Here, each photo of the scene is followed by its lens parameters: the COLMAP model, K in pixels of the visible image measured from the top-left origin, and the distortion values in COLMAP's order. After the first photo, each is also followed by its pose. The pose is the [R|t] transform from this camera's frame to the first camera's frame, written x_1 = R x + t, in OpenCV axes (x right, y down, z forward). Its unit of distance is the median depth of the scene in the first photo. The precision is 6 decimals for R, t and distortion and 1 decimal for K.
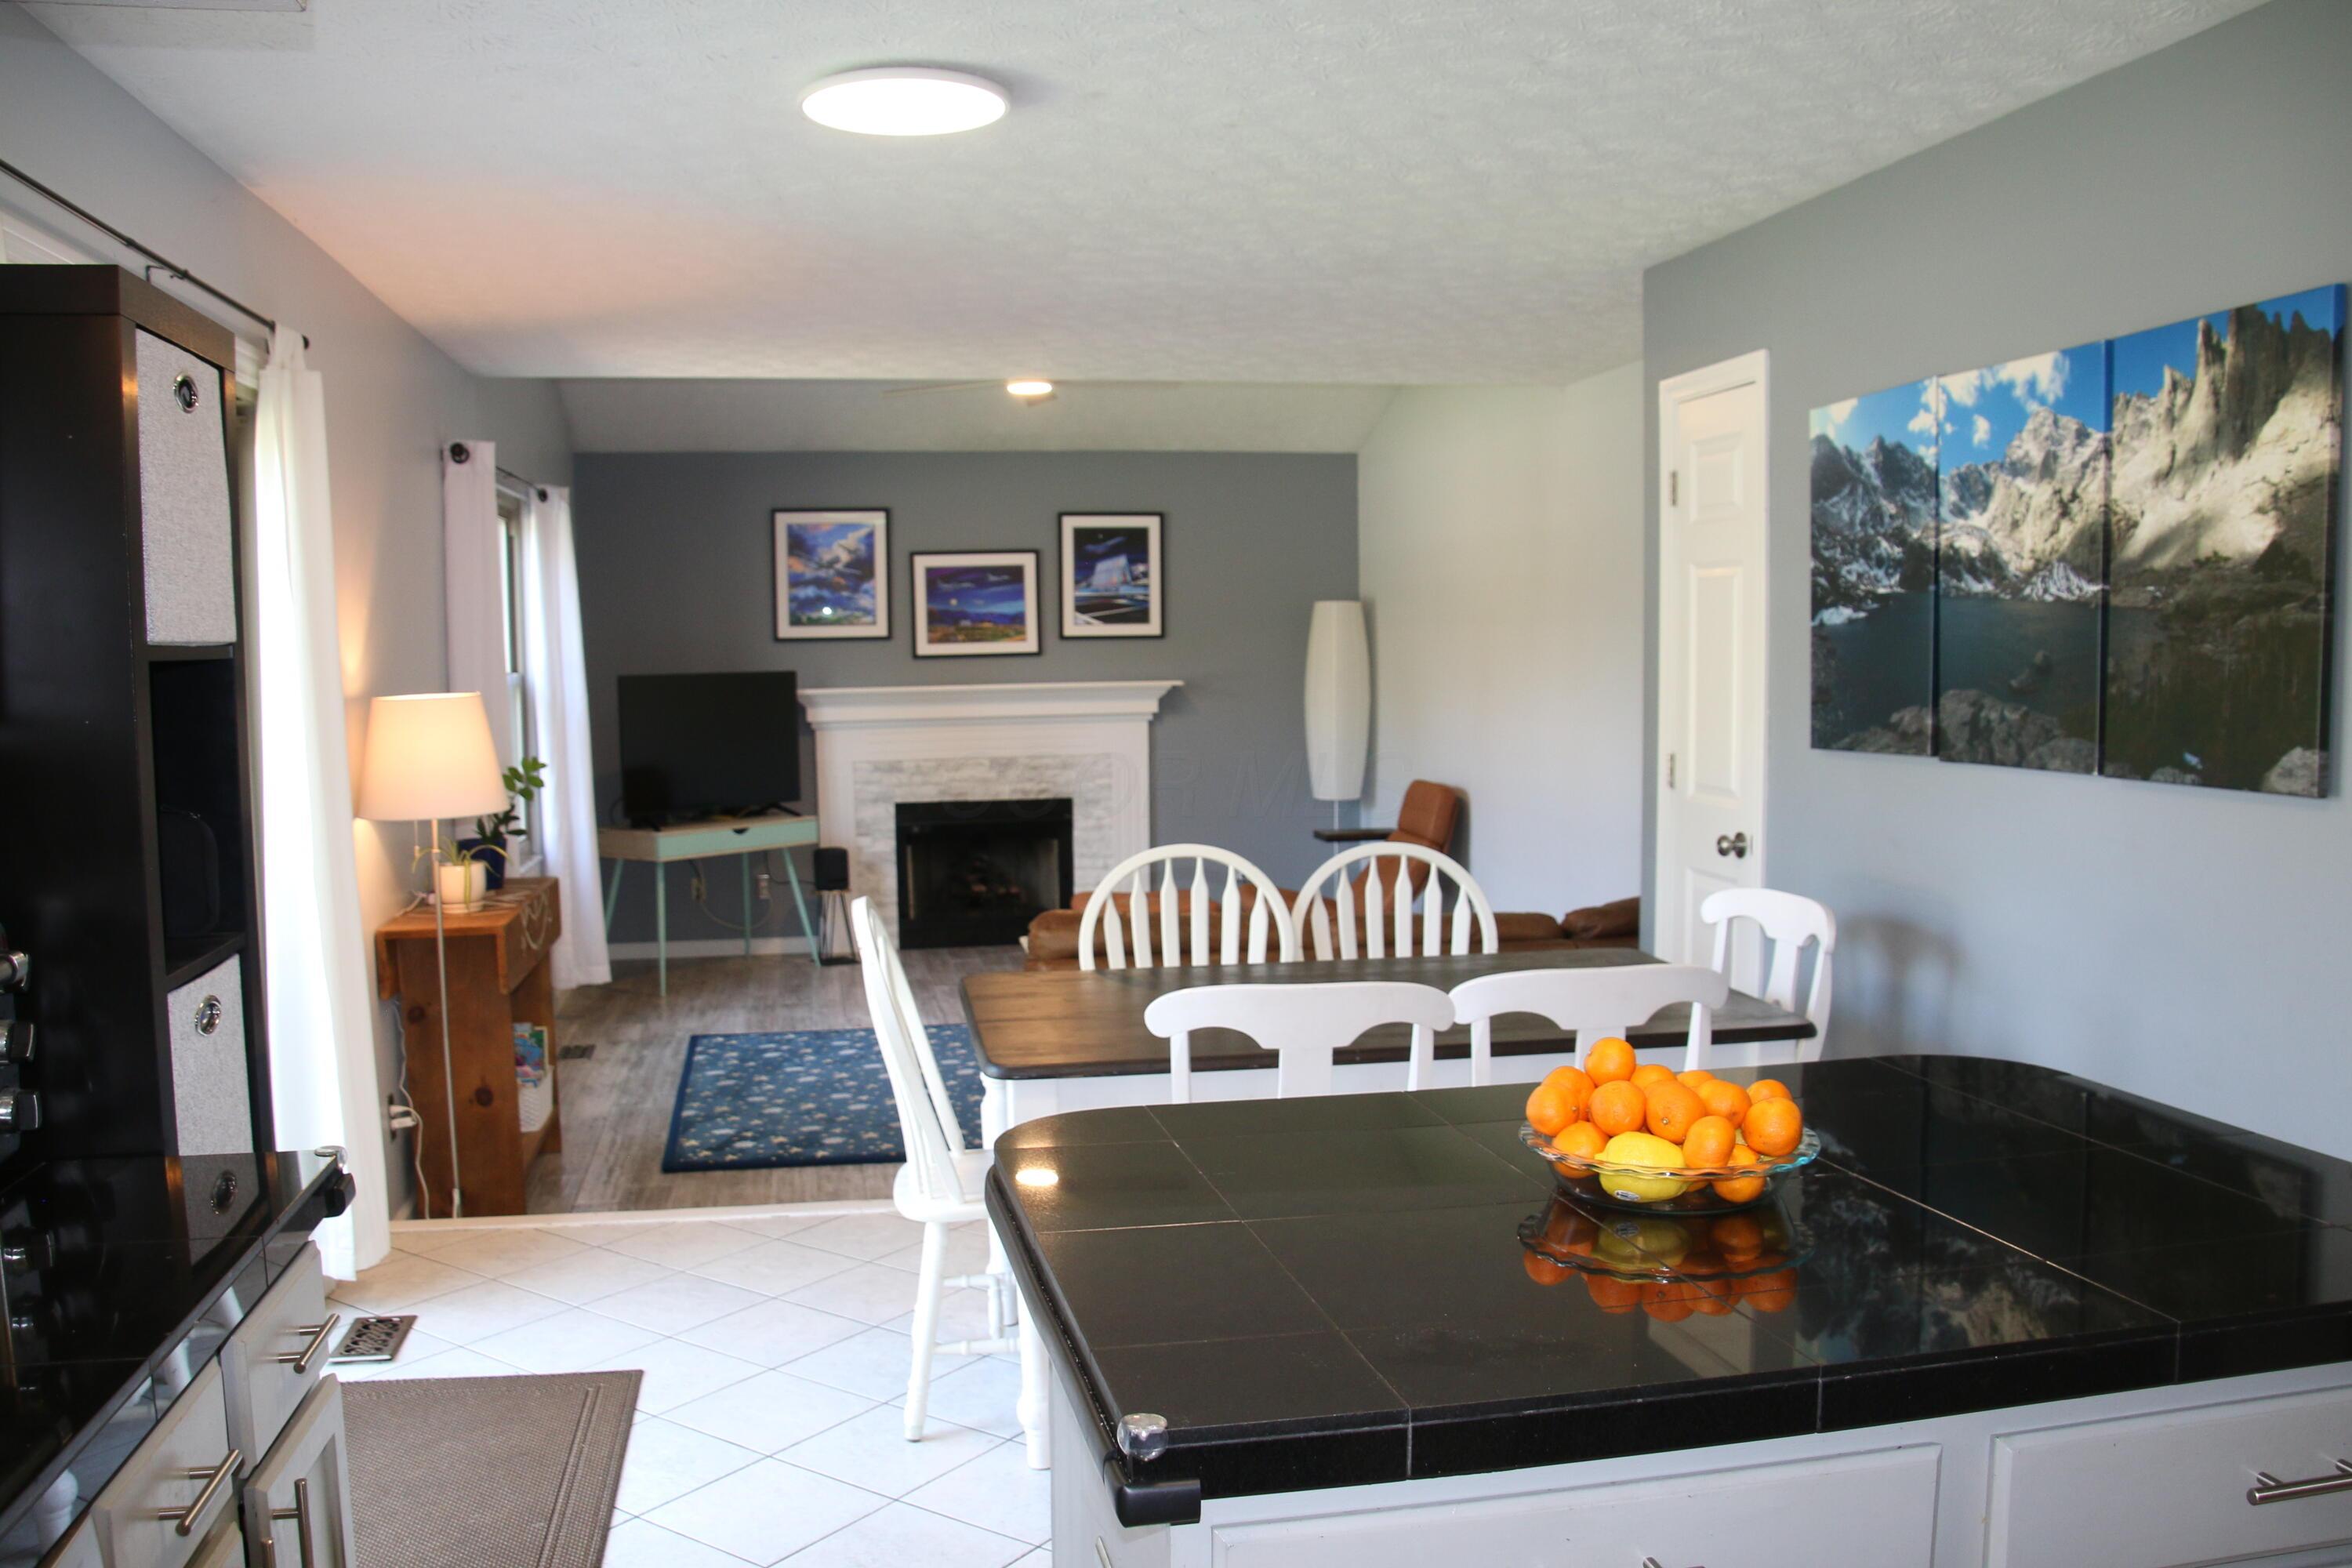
lens RADIAL K [[1942.2, 0, 1167.5], [0, 1942.2, 831.4], [0, 0, 1]] dist [-0.183860, 0.120478]
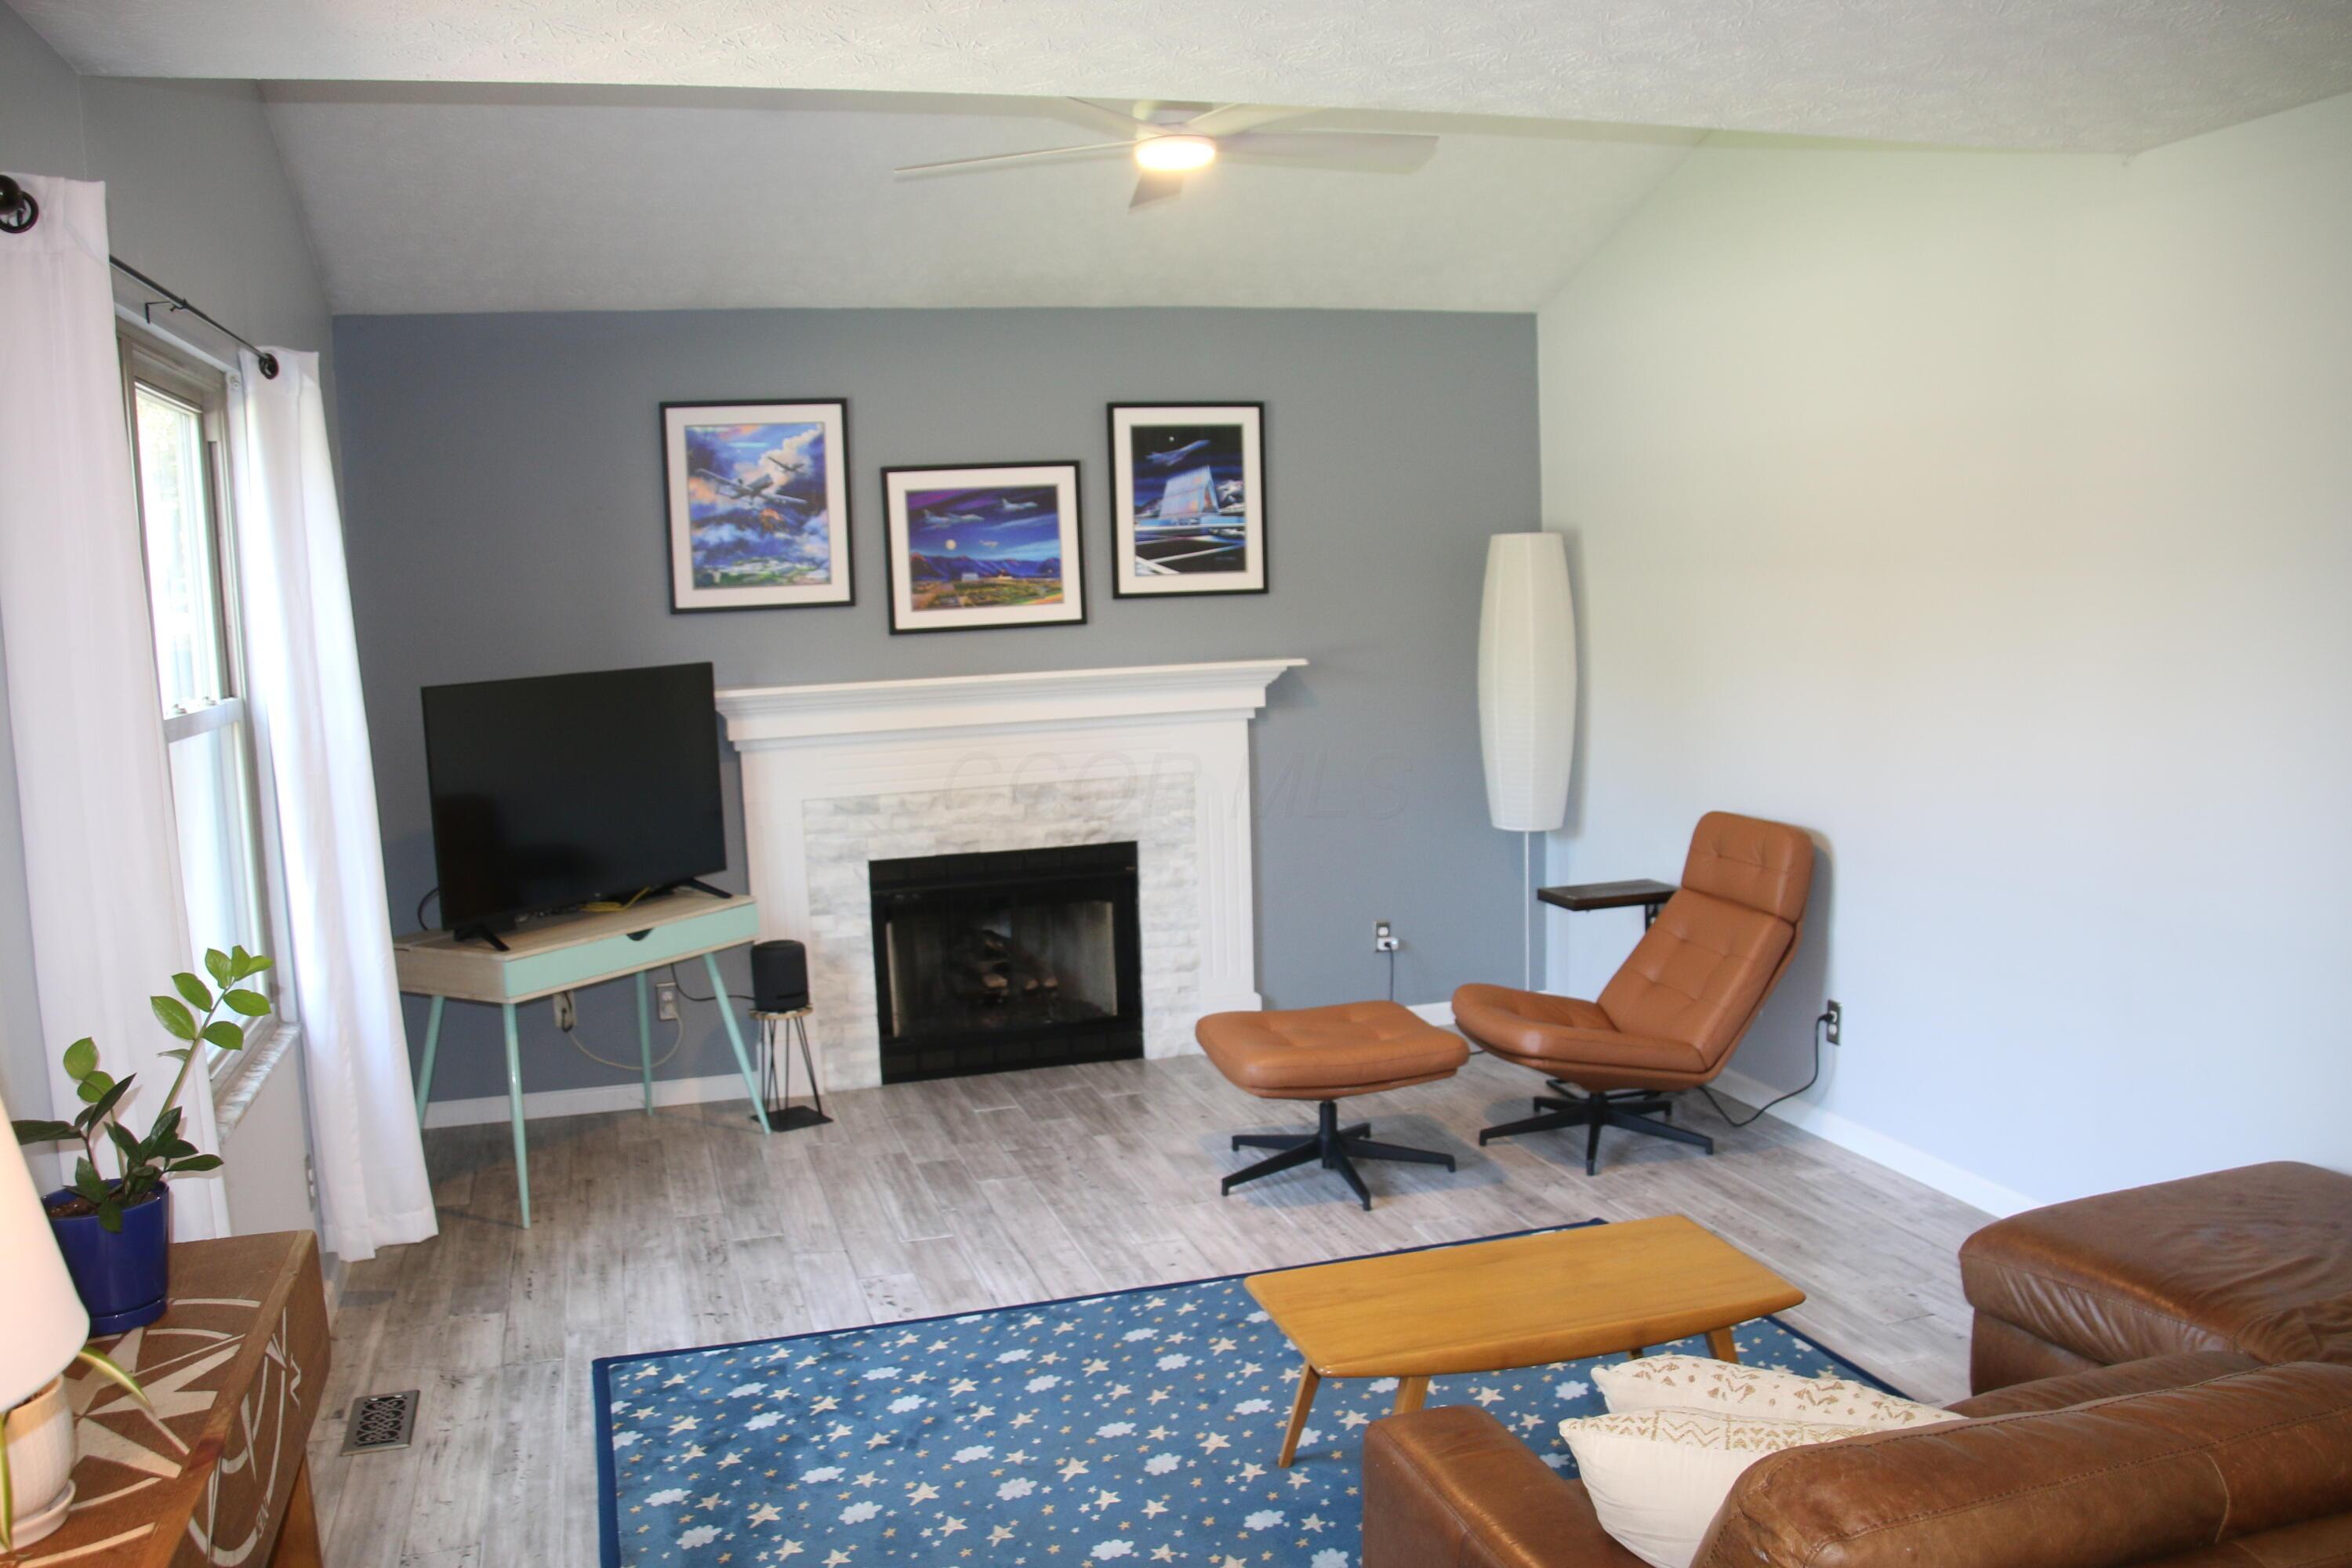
lens RADIAL K [[1934.4, 0, 1170.5], [0, 1934.4, 828.0], [0, 0, 1]] dist [-0.182493, 0.135078]
pose [[0.994311, -0.034863, 0.100645, -0.130318], [0.031512, 0.998901, 0.034701, -0.055273], [-0.101744, -0.031332, 0.994317, 0.440708]]
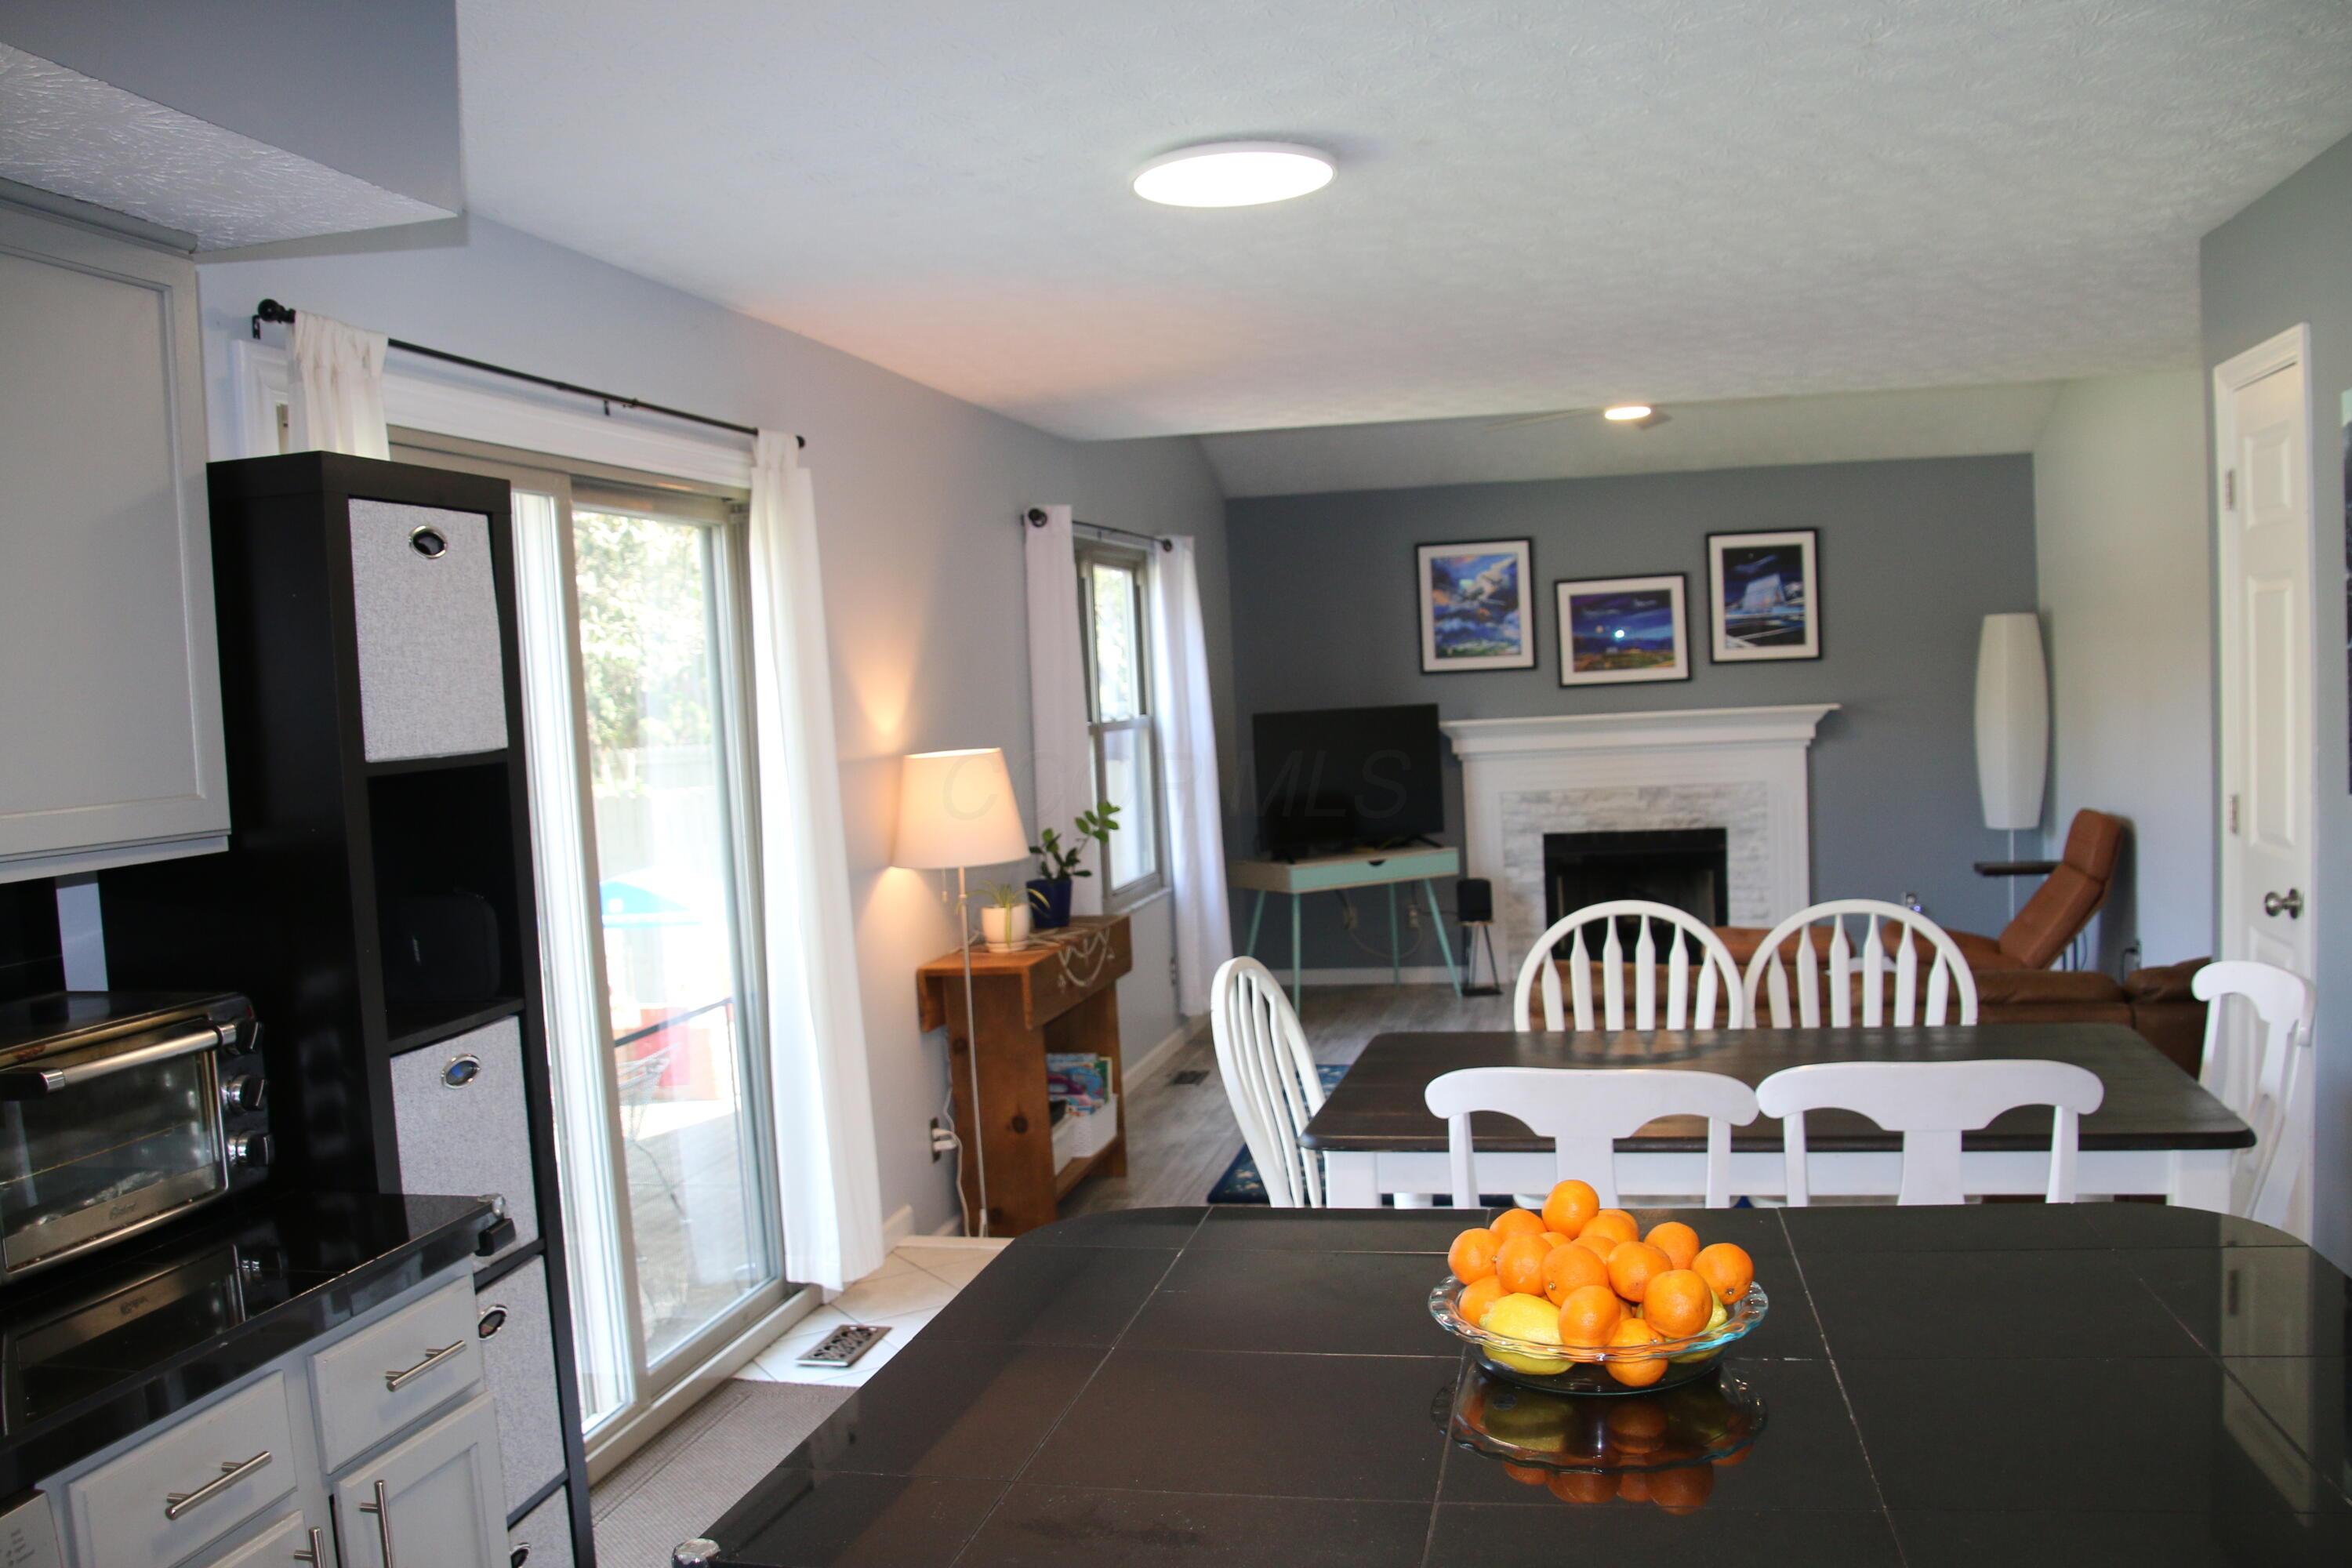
lens RADIAL K [[1934.4, 0, 1170.5], [0, 1934.4, 828.0], [0, 0, 1]] dist [-0.182493, 0.135078]
pose [[0.916324, -0.003442, -0.400422, 0.097829], [0.000158, 0.999966, -0.008235, -0.011683], [0.400437, 0.007483, 0.916294, 0.024114]]
